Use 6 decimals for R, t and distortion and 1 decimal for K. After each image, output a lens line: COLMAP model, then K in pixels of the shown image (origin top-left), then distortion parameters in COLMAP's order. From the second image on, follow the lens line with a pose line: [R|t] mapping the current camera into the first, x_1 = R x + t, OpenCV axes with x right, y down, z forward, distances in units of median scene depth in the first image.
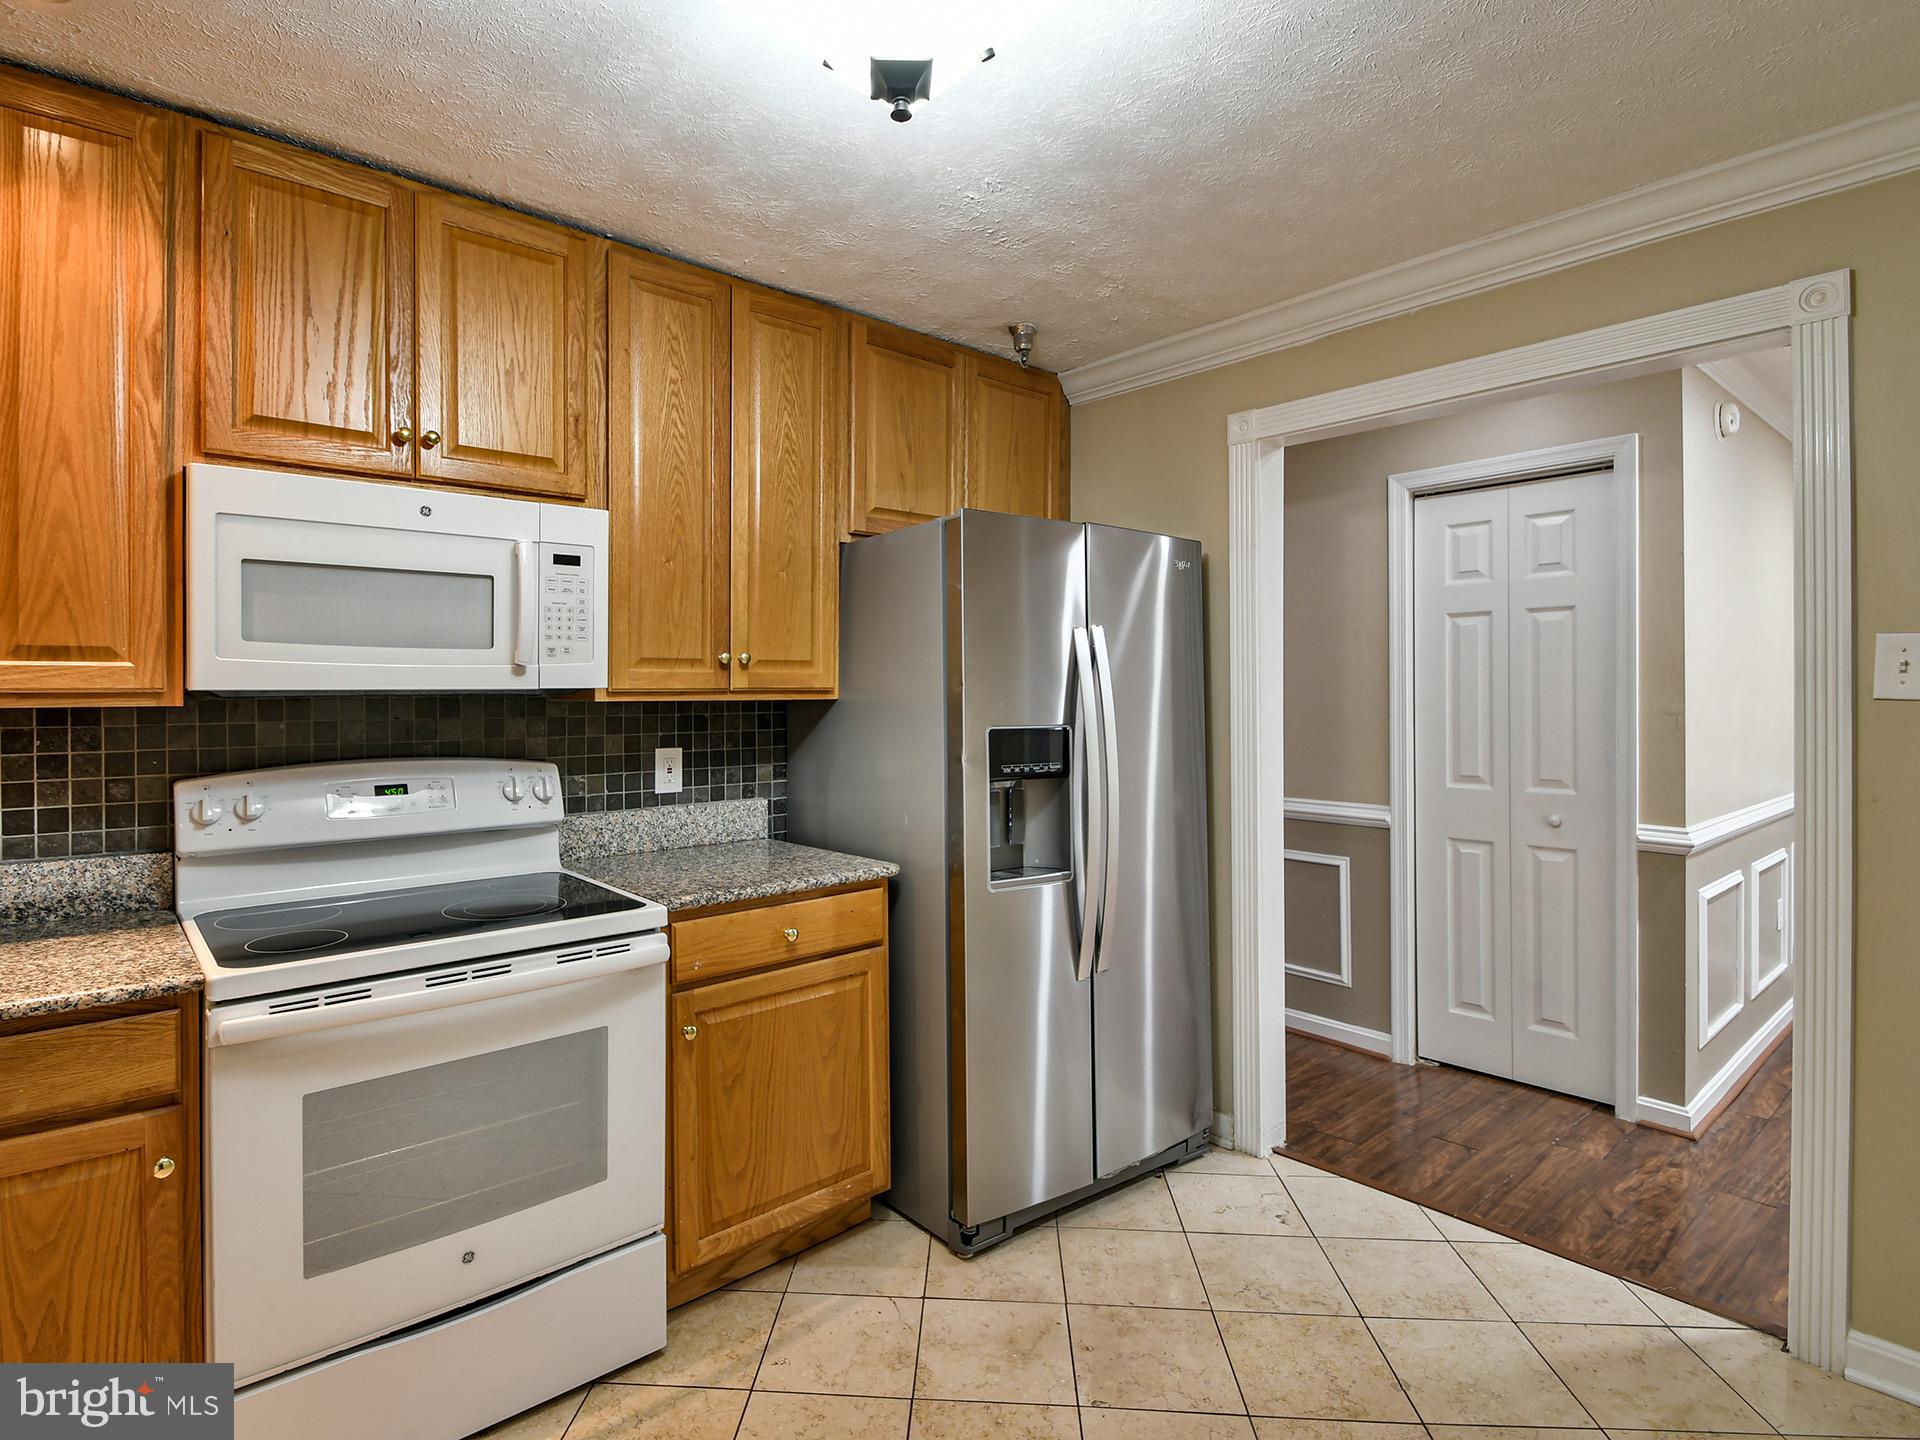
lens RADIAL K [[952.7, 0, 928.2], [0, 952.7, 688.1], [0, 0, 1]] dist [-0.001855, -0.008129]
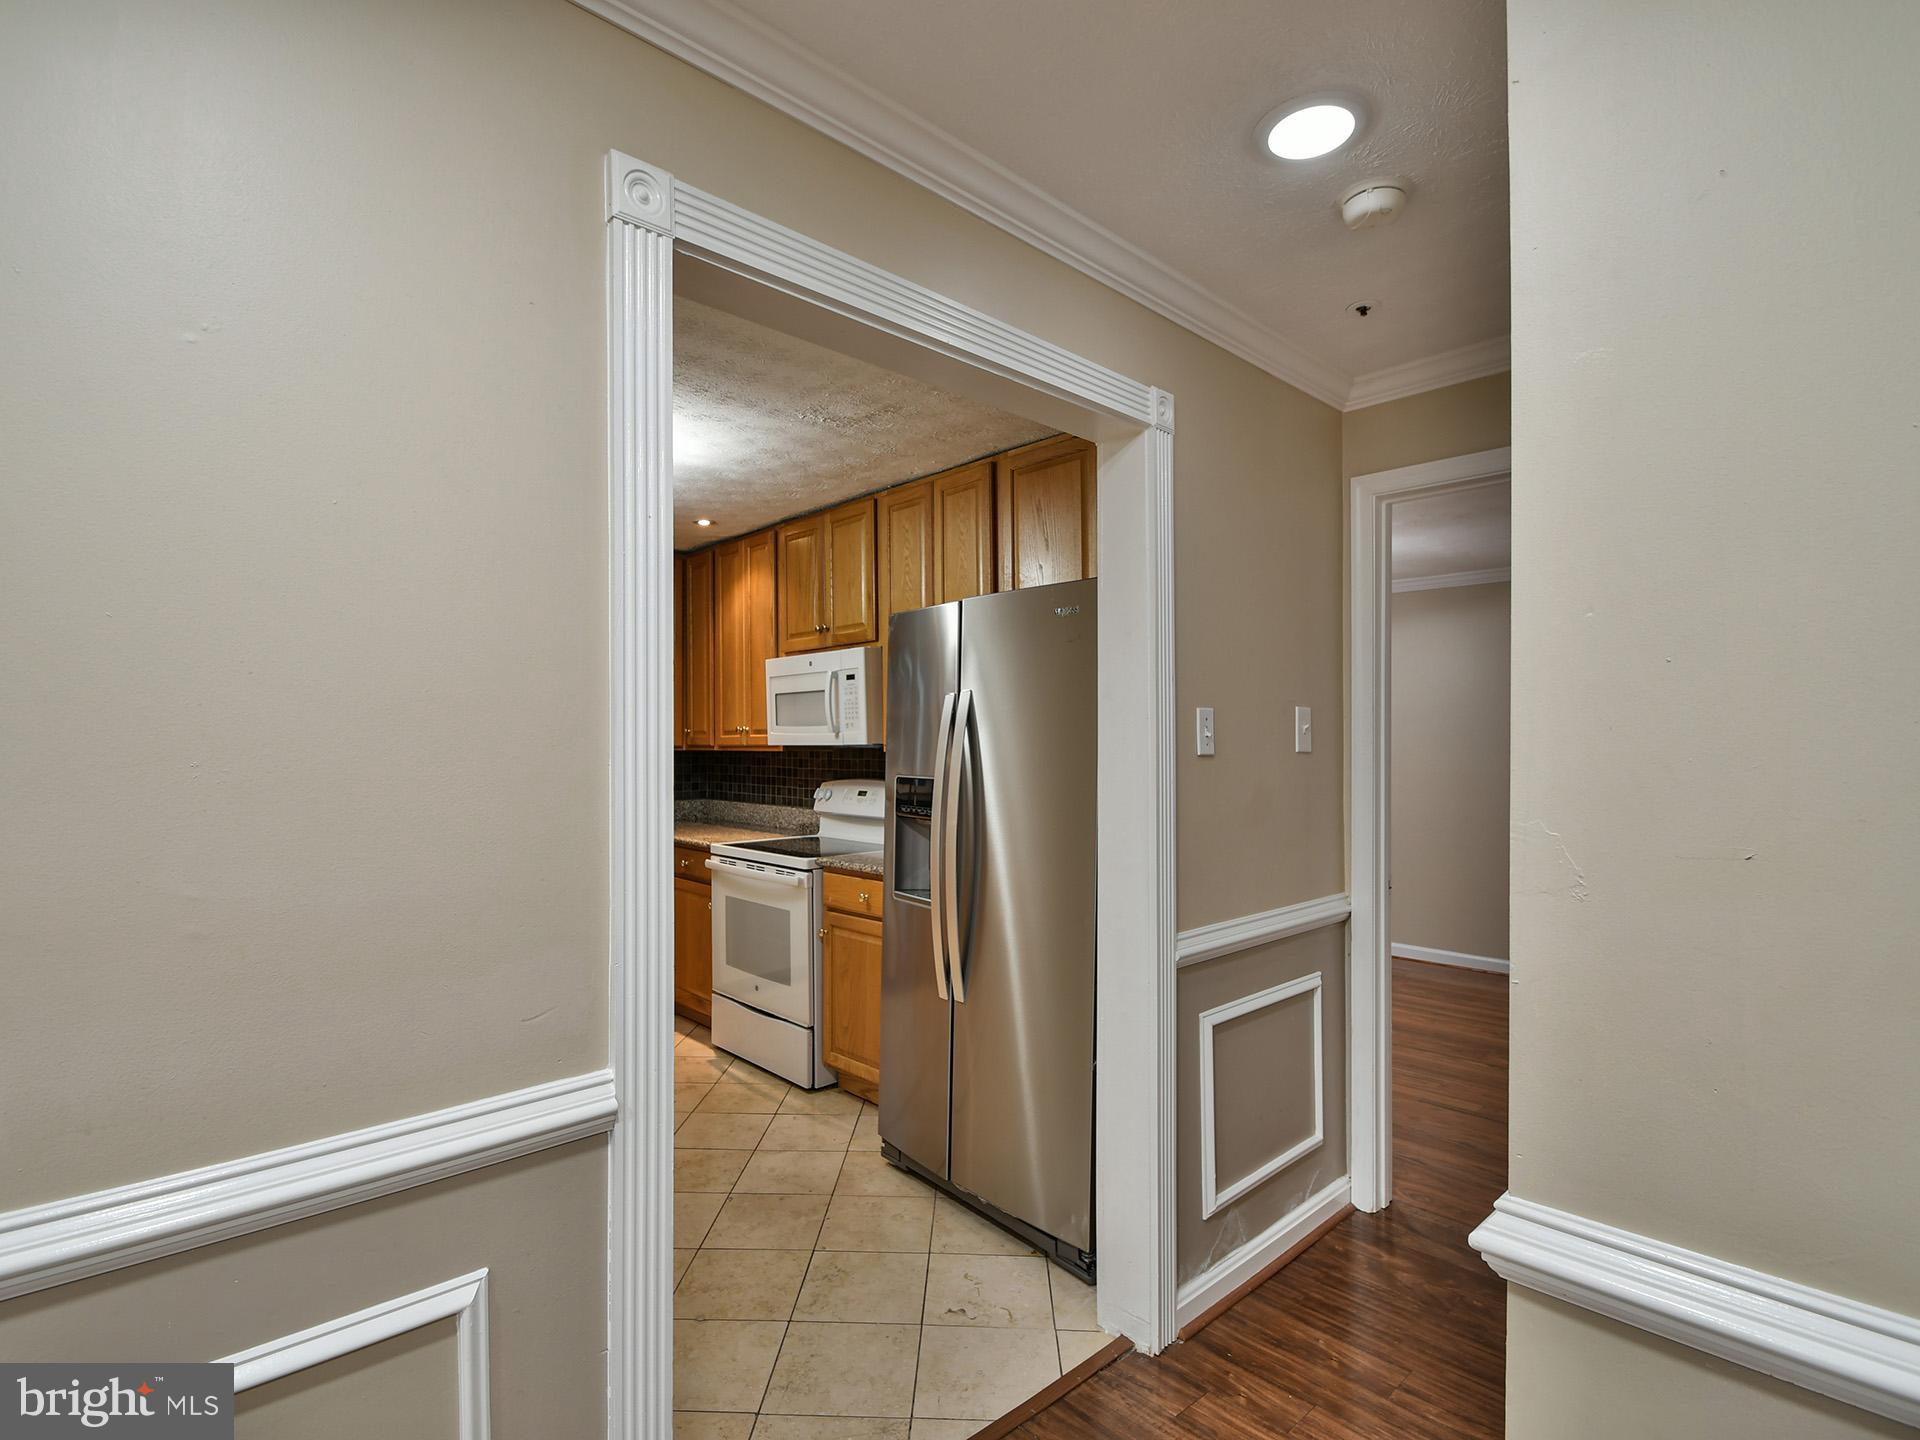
lens RADIAL K [[952.7, 0, 932.2], [0, 952.7, 718.5], [0, 0, 1]] dist [-0.001855, -0.008129]
pose [[0.035897, -0.021485, -0.999125, 1.215866], [0.007155, 0.999749, -0.021242, -0.007889], [0.999330, -0.006386, 0.036042, 0.869752]]
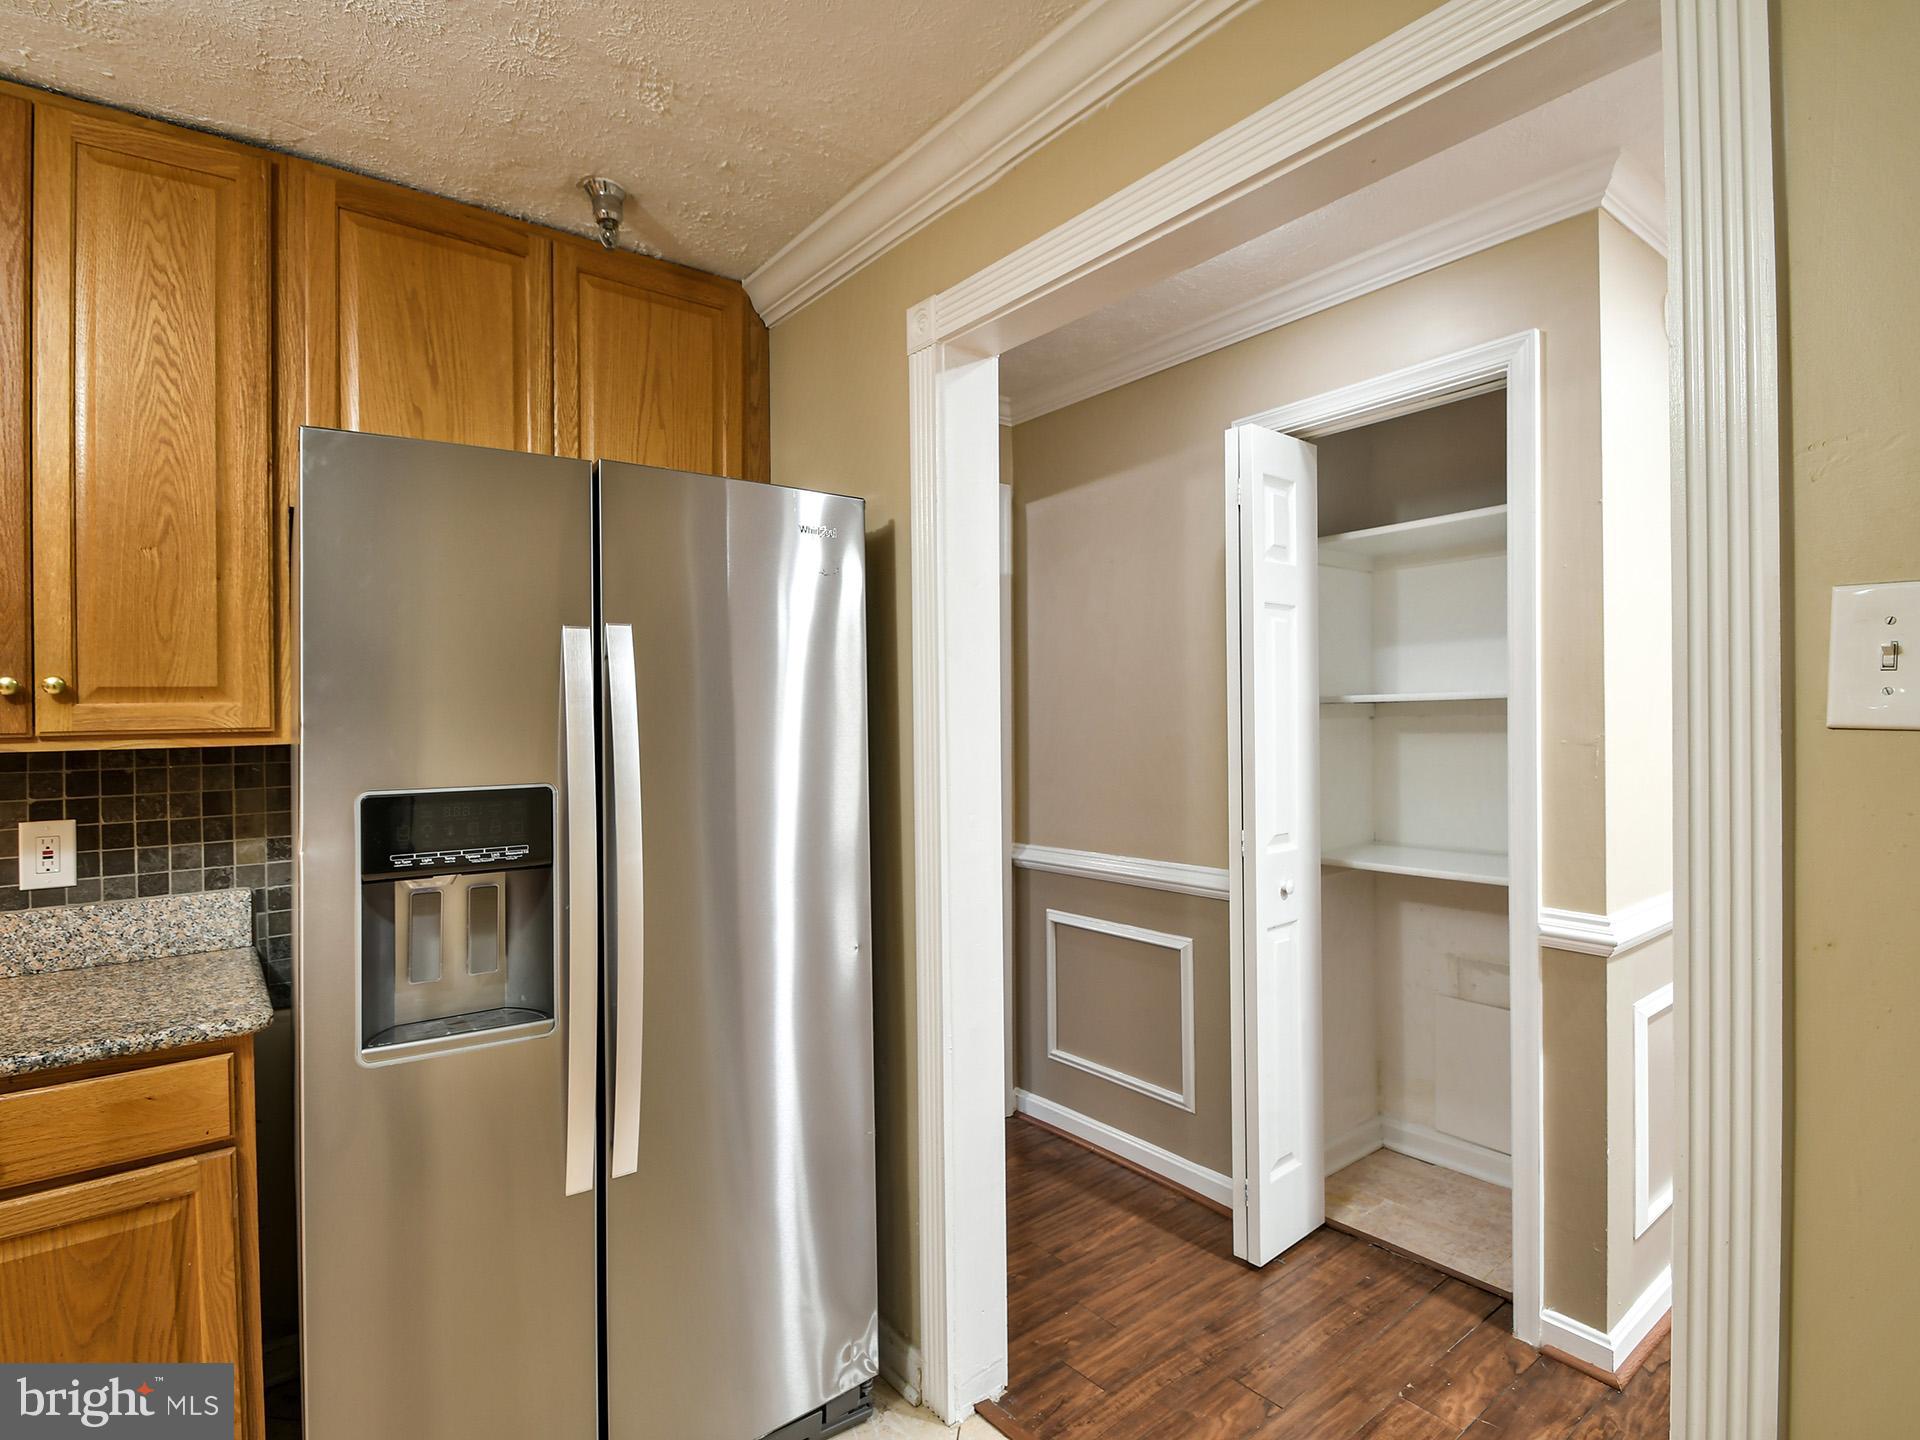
lens RADIAL K [[952.7, 0, 969.0], [0, 952.7, 723.9], [0, 0, 1]] dist [-0.001855, -0.008129]
pose [[0.999697, -0.017207, -0.017616, 0.393558], [0.017433, 0.999767, 0.012765, -0.002815], [0.017392, -0.013068, 0.999763, 0.353234]]
